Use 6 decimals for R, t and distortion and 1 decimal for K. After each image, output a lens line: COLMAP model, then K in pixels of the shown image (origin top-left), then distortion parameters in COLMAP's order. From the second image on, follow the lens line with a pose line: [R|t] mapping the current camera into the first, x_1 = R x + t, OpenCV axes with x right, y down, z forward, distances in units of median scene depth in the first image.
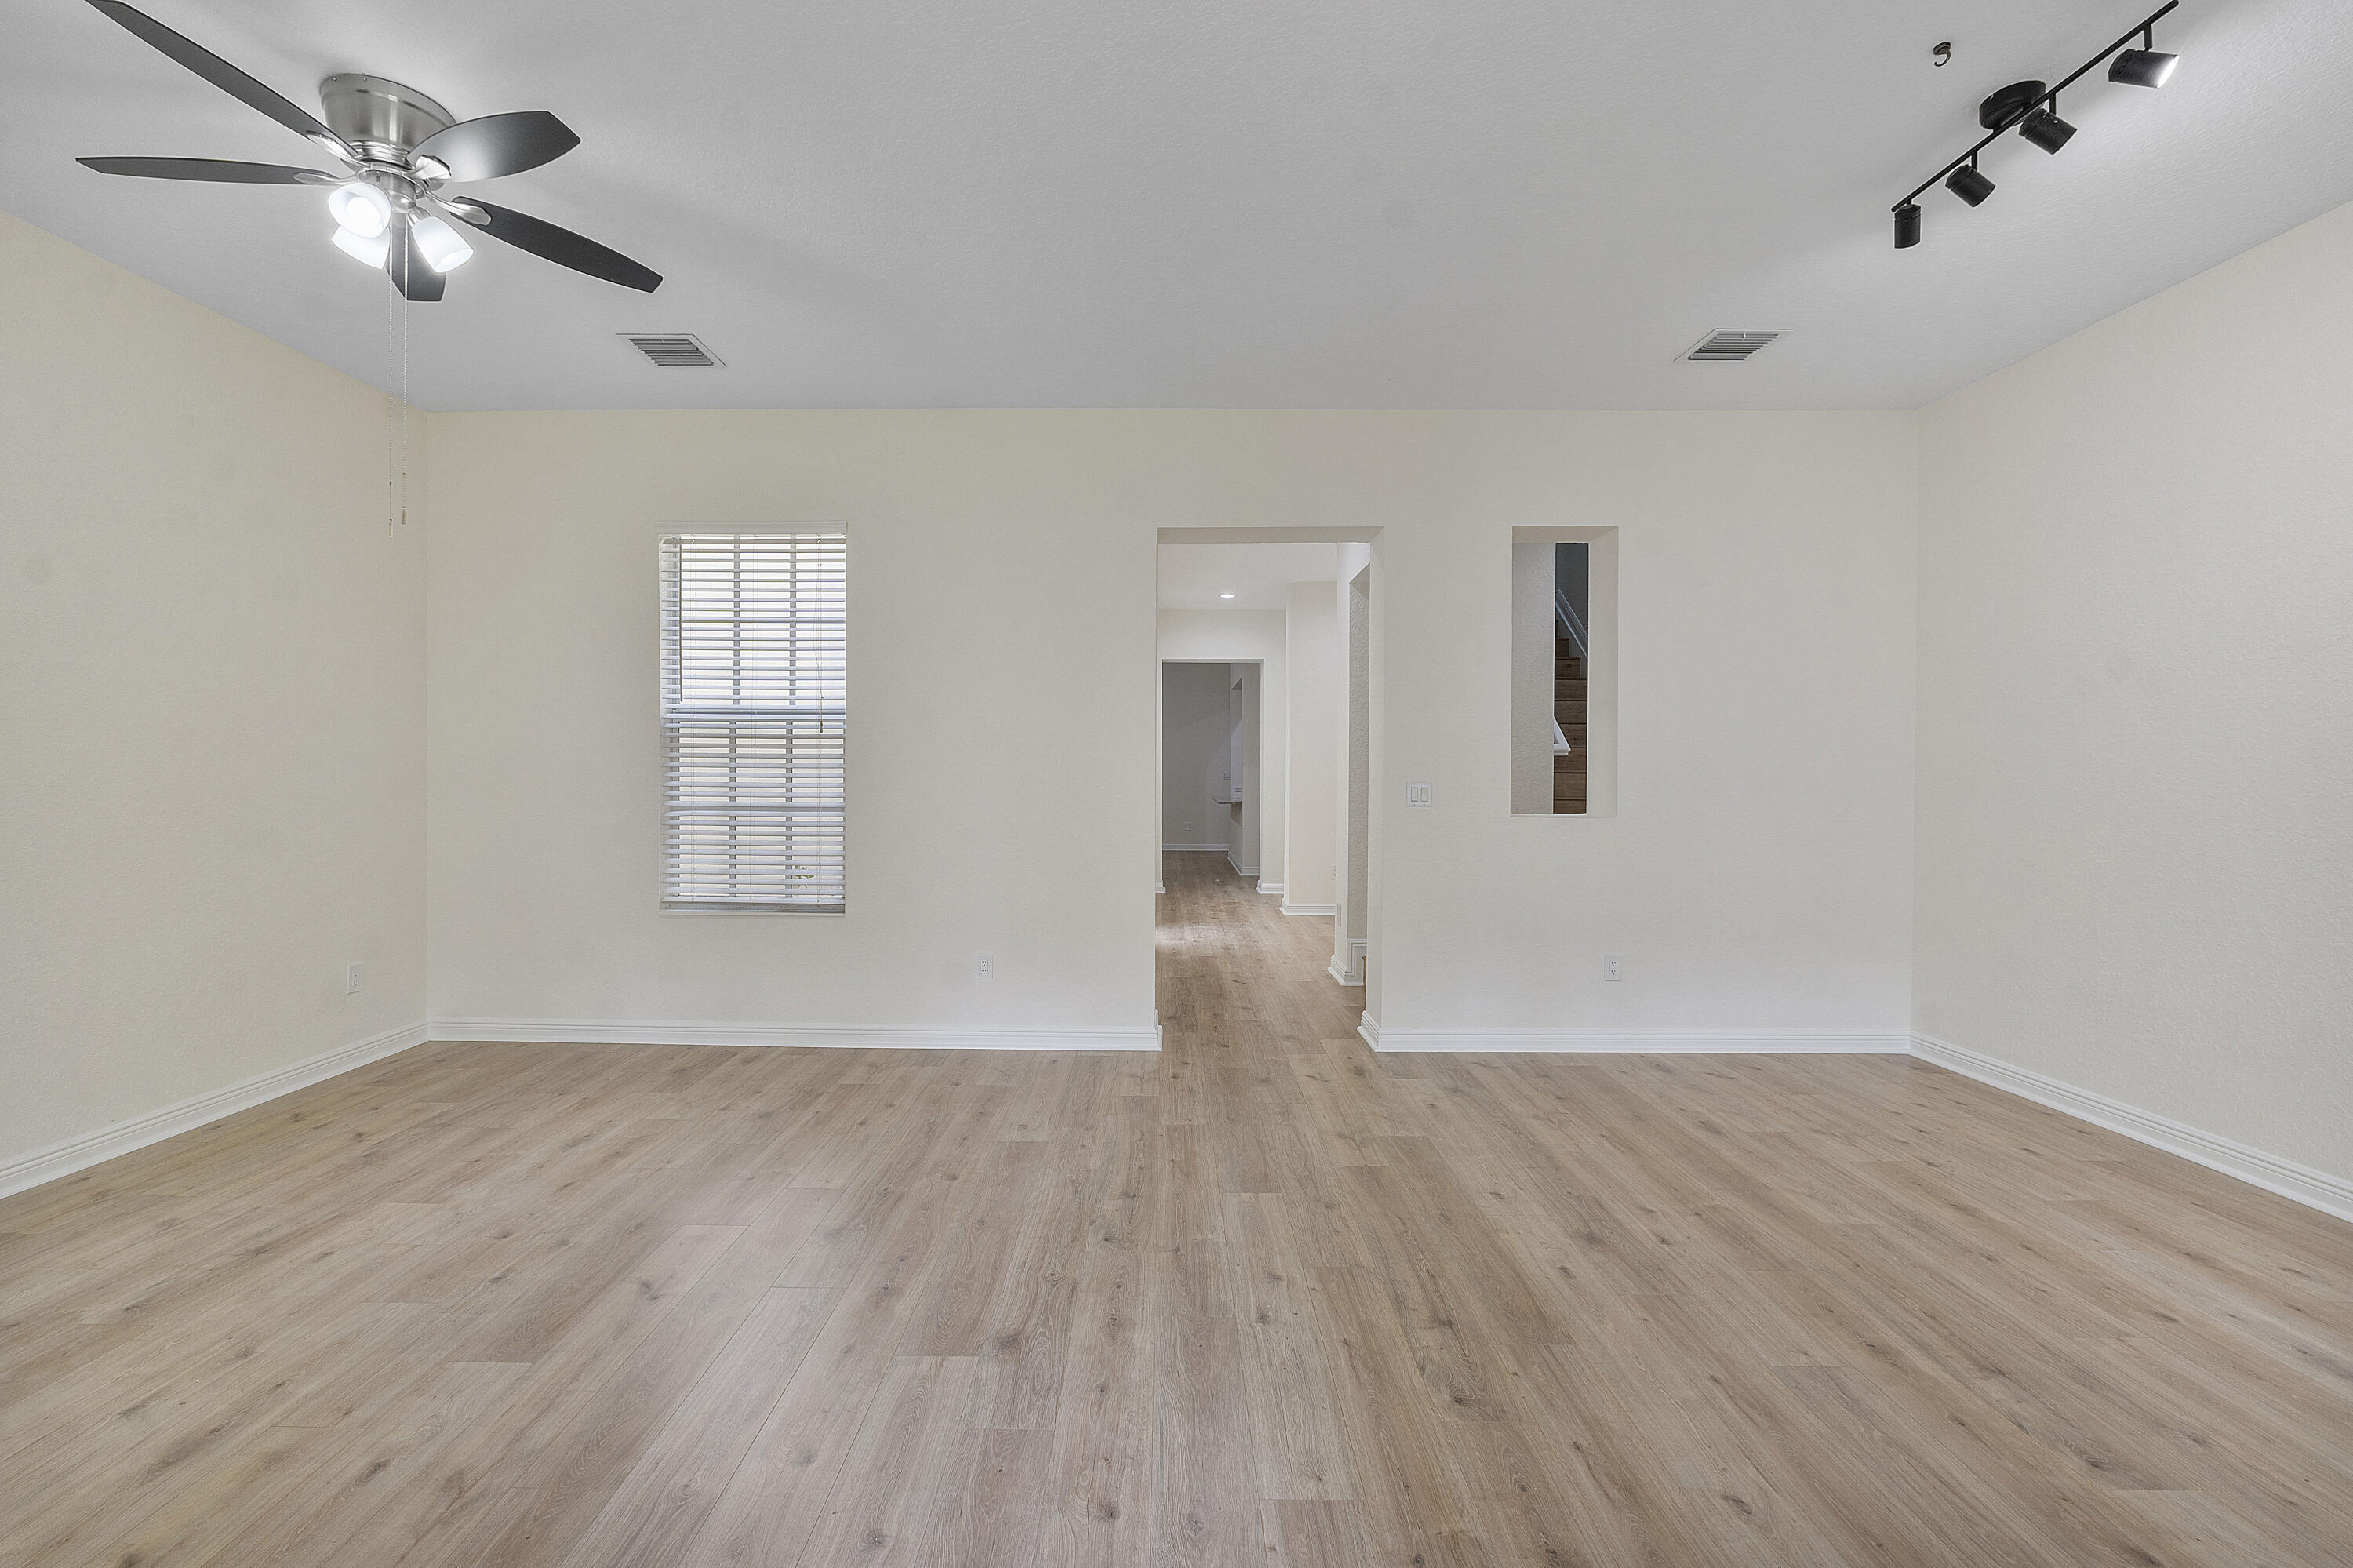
lens RADIAL K [[984.8, 0, 1159.5], [0, 984.8, 763.7], [0, 0, 1]] dist [-0.011167, -0.000242]
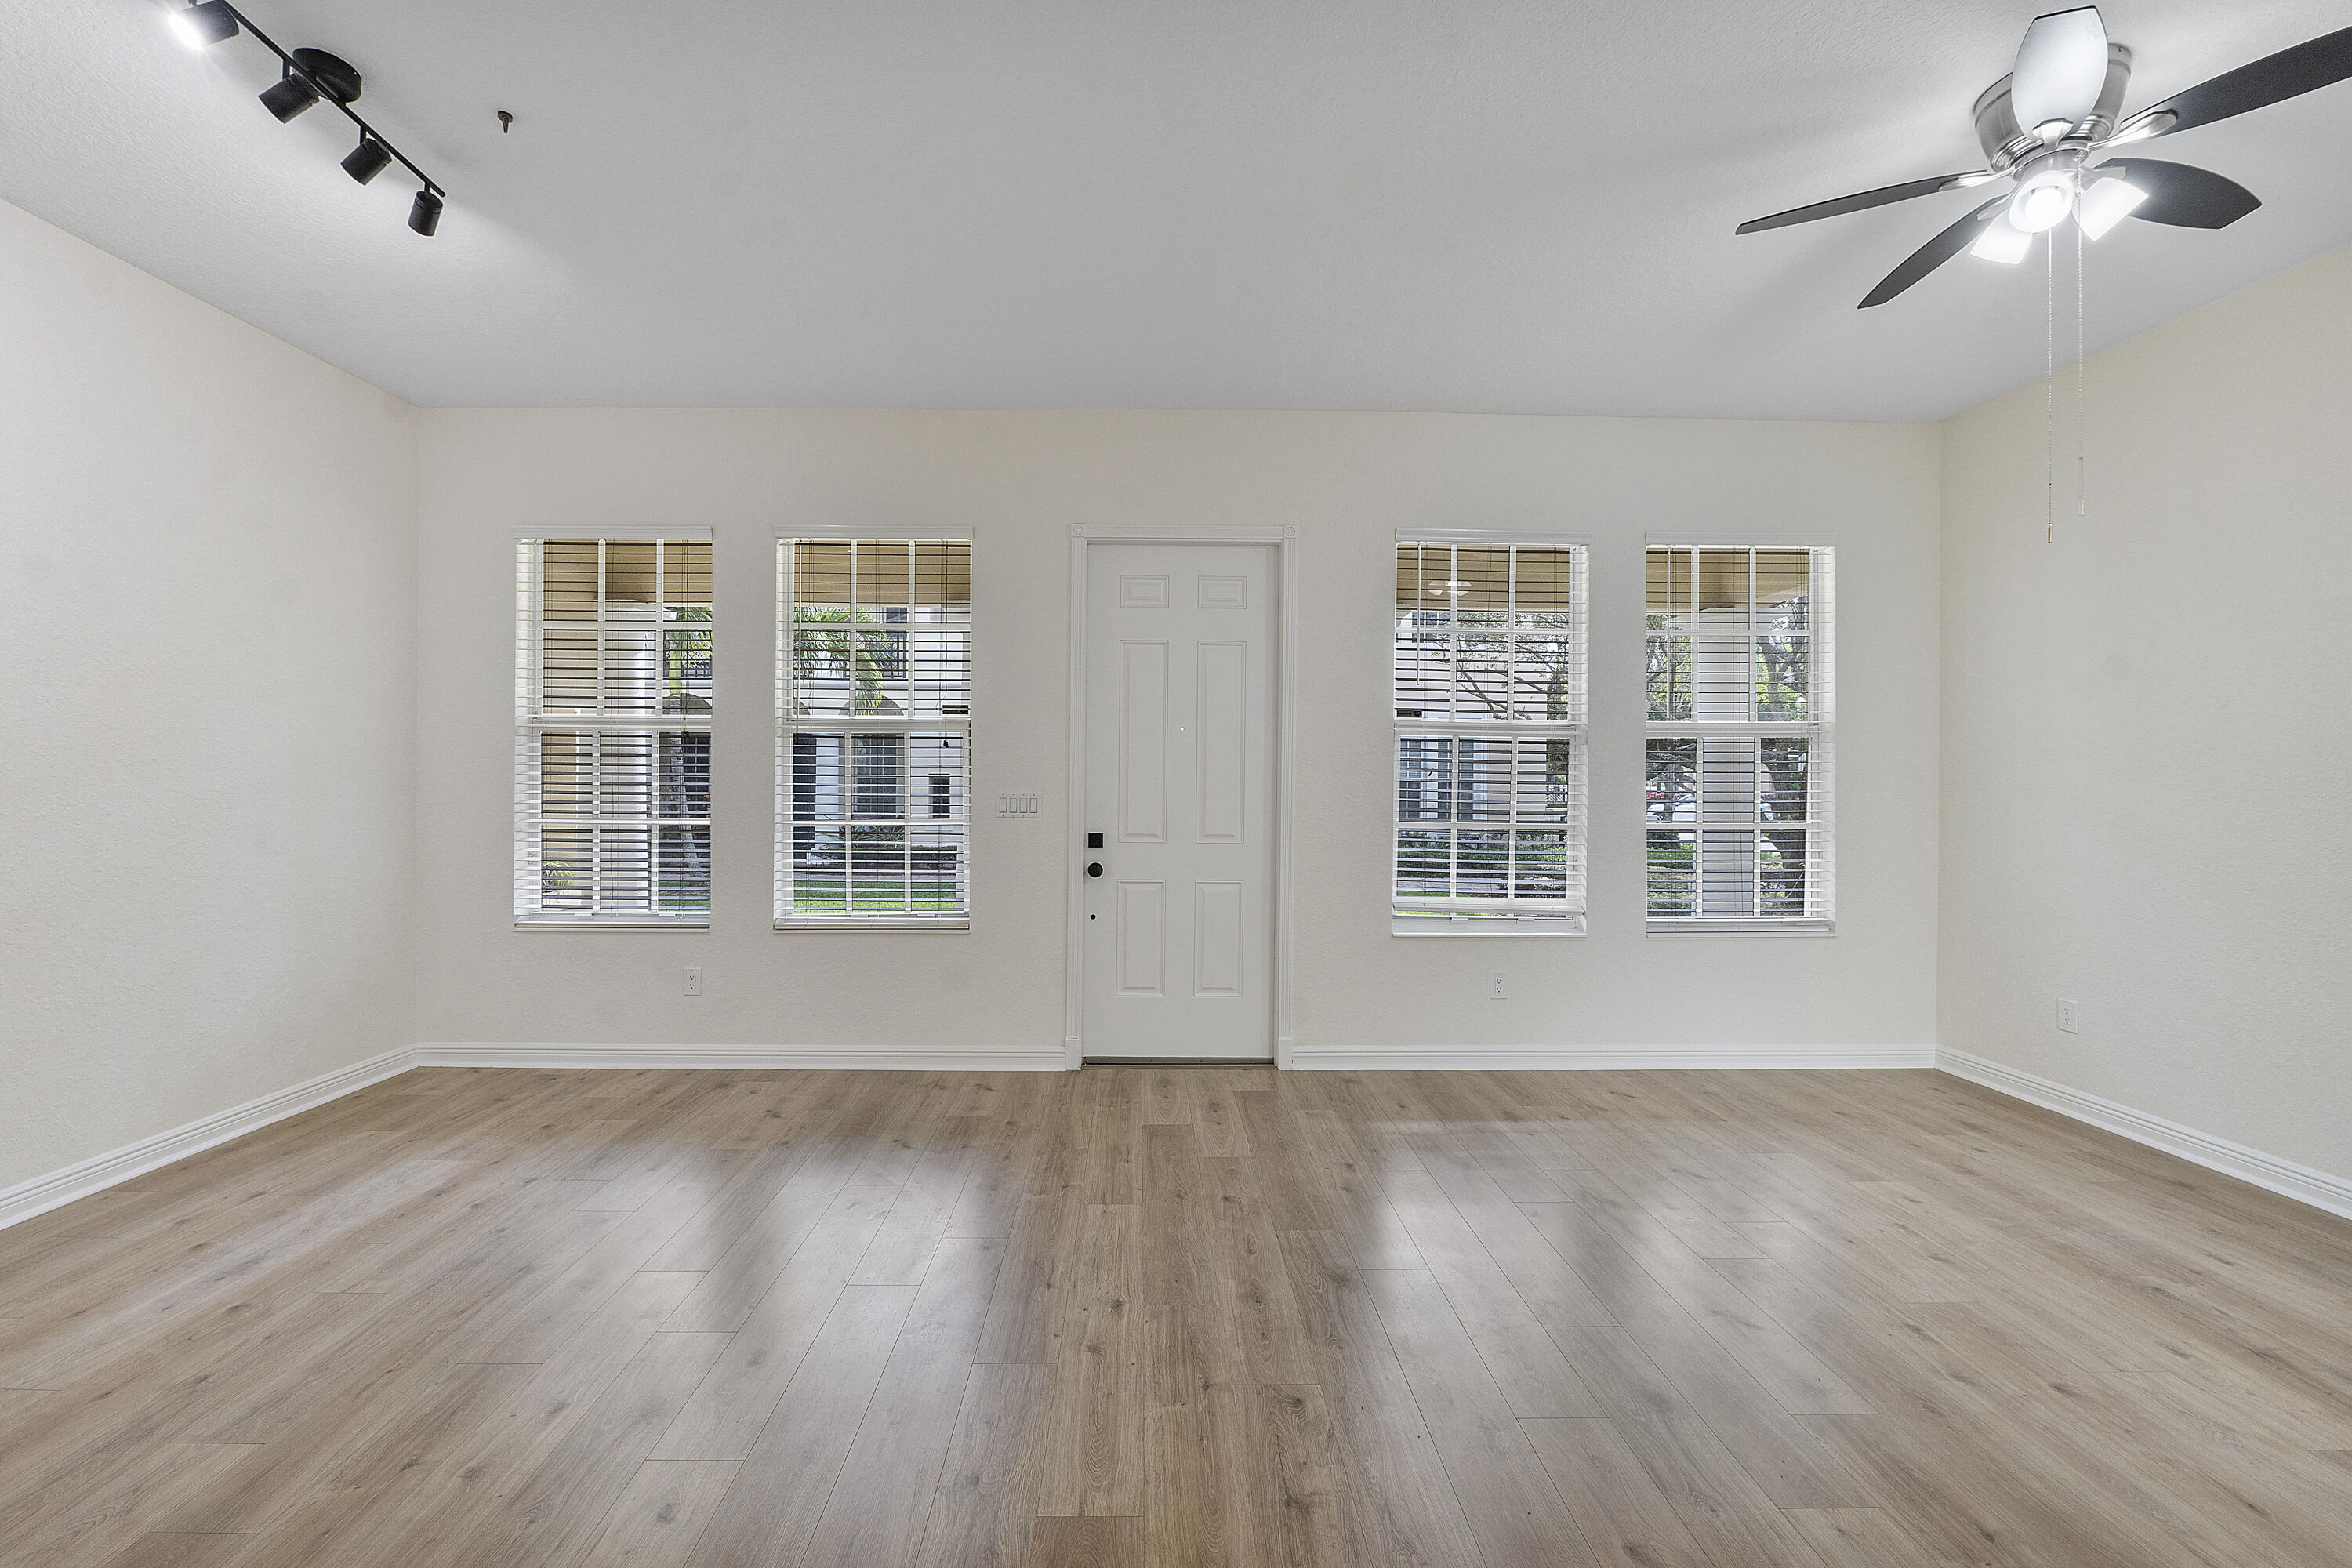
lens RADIAL K [[995.3, 0, 1160.2], [0, 995.3, 775.7], [0, 0, 1]] dist [-0.003125, 0.000660]
pose [[-0.999605, -0.010567, -0.026037, 0.077238], [-0.010362, 0.999914, -0.008013, 0.004316], [0.026120, -0.007740, -0.999629, 1.713796]]
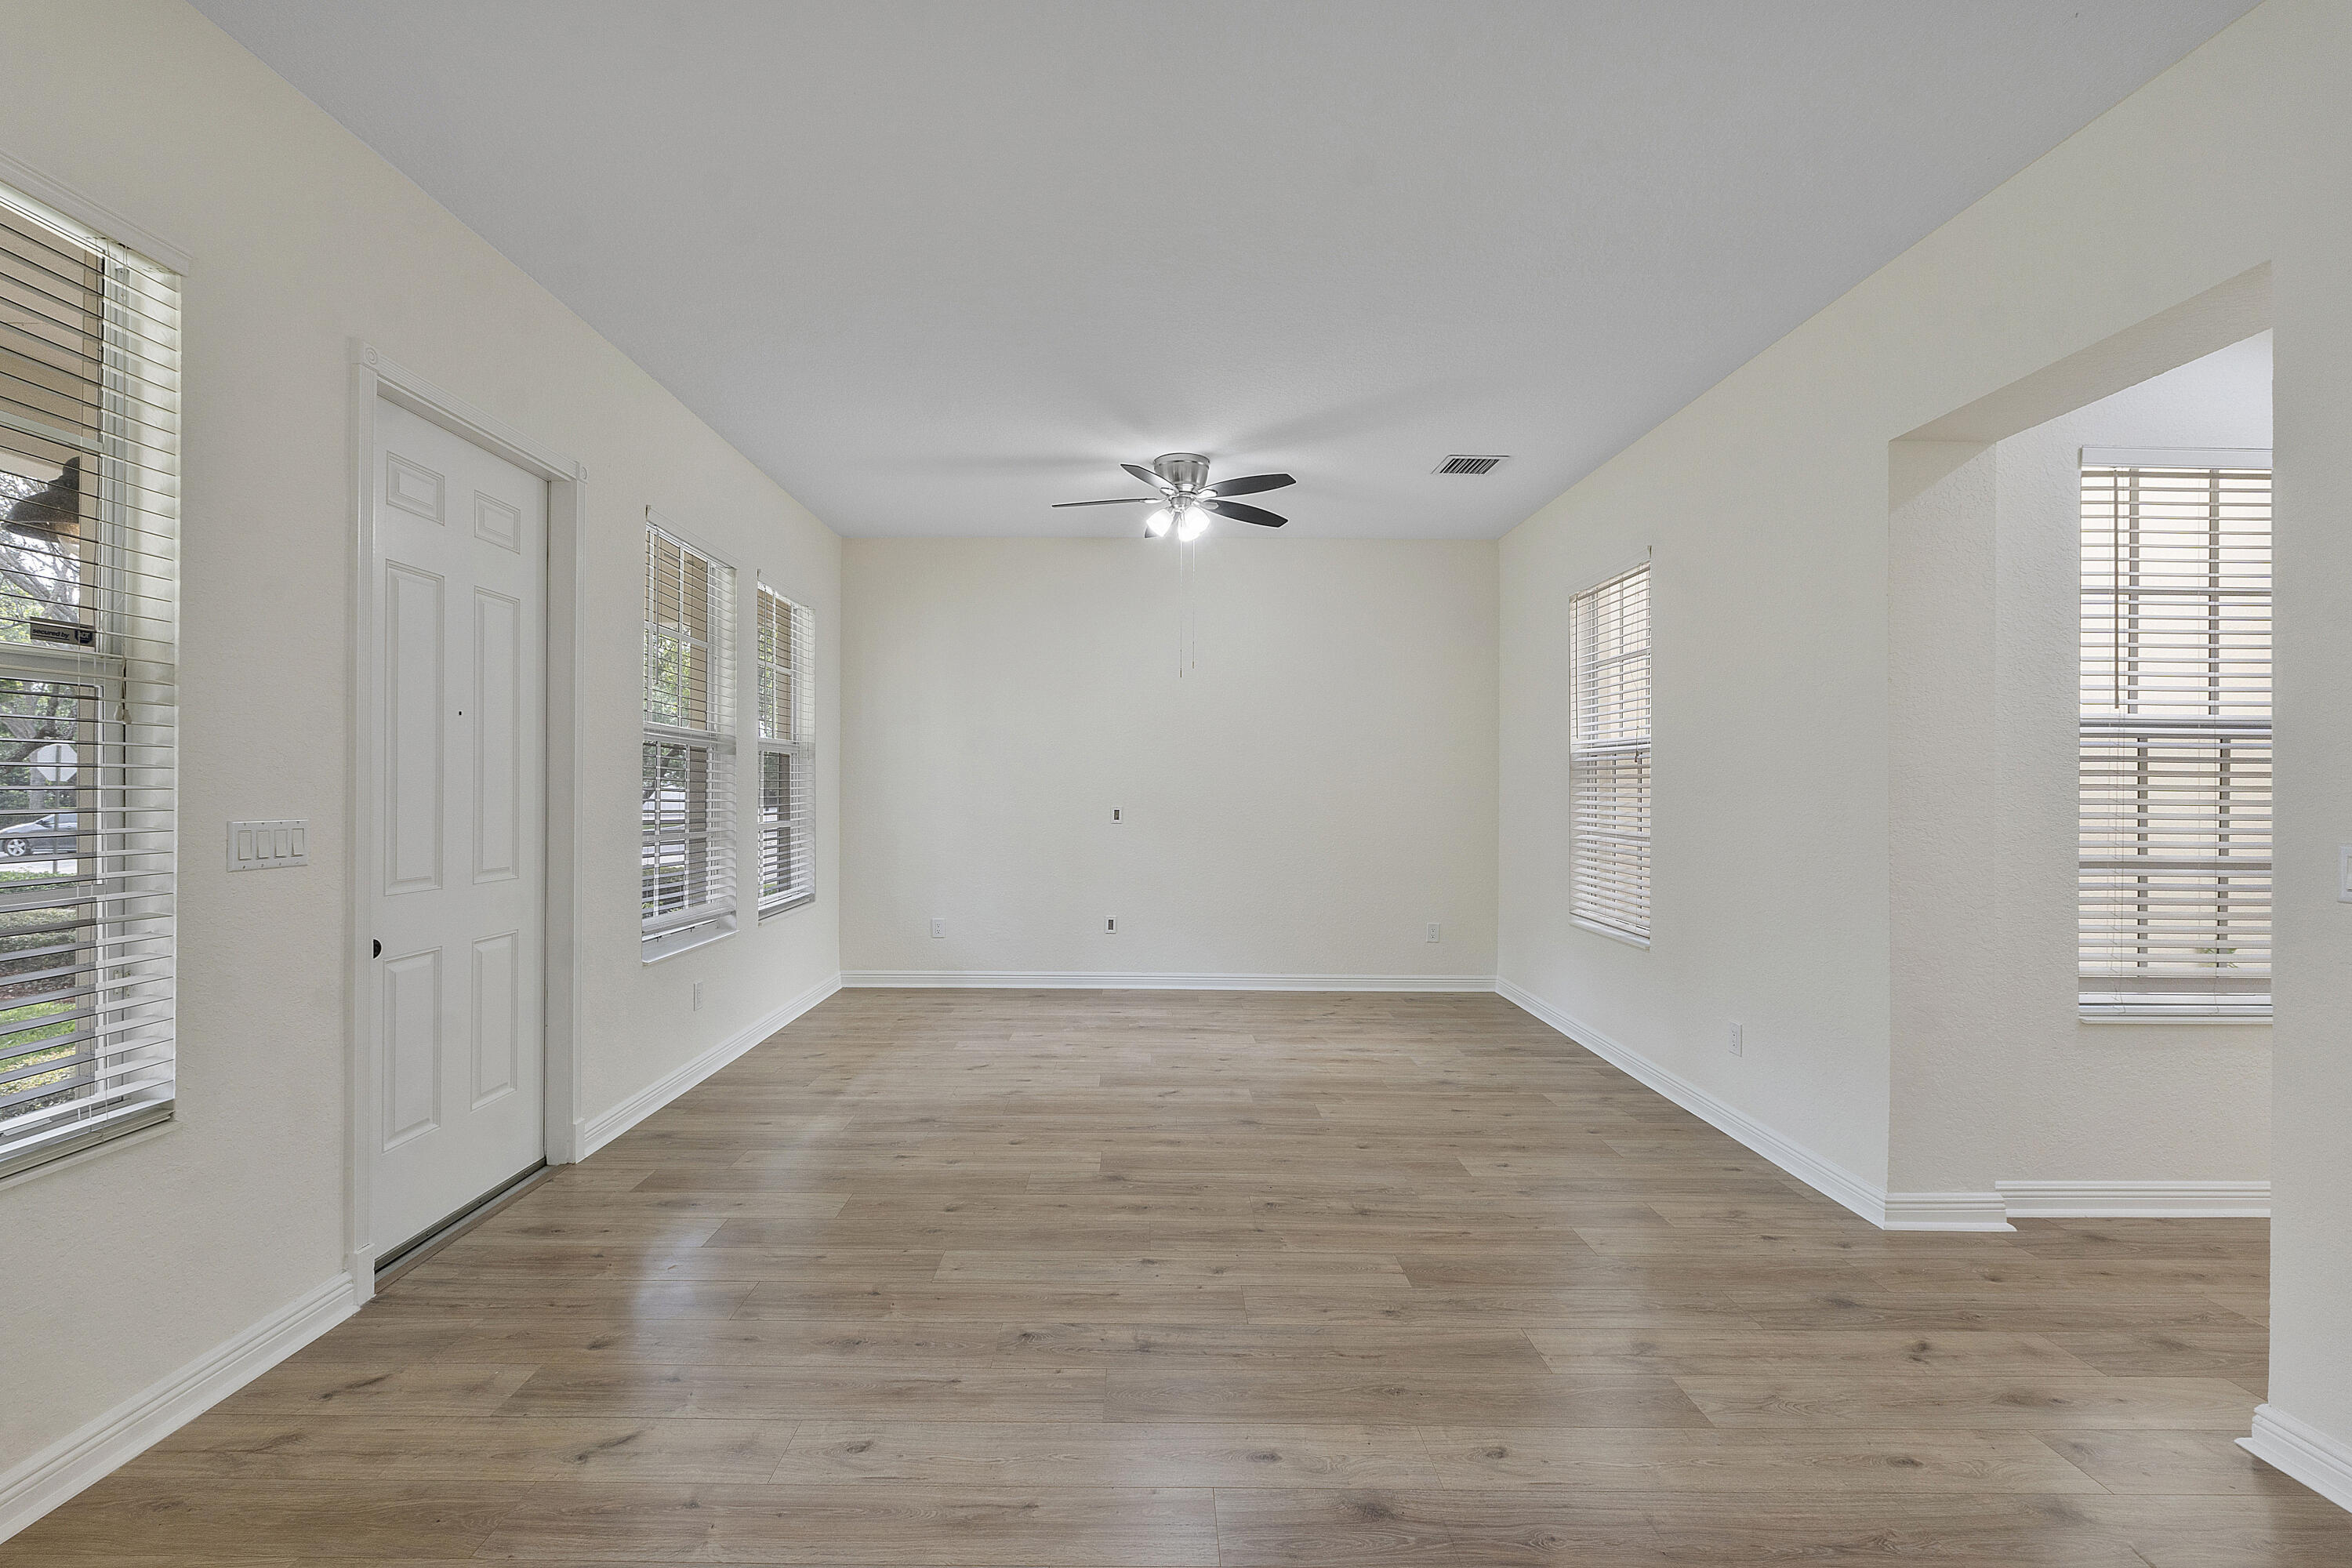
lens RADIAL K [[988.3, 0, 1150.9], [0, 988.3, 776.9], [0, 0, 1]] dist [-0.008302, 0.000057]
pose [[0.011610, -0.013513, -0.999841, 1.081044], [-0.002546, 0.999905, -0.013544, -0.004414], [0.999929, 0.002703, 0.011574, 0.815405]]
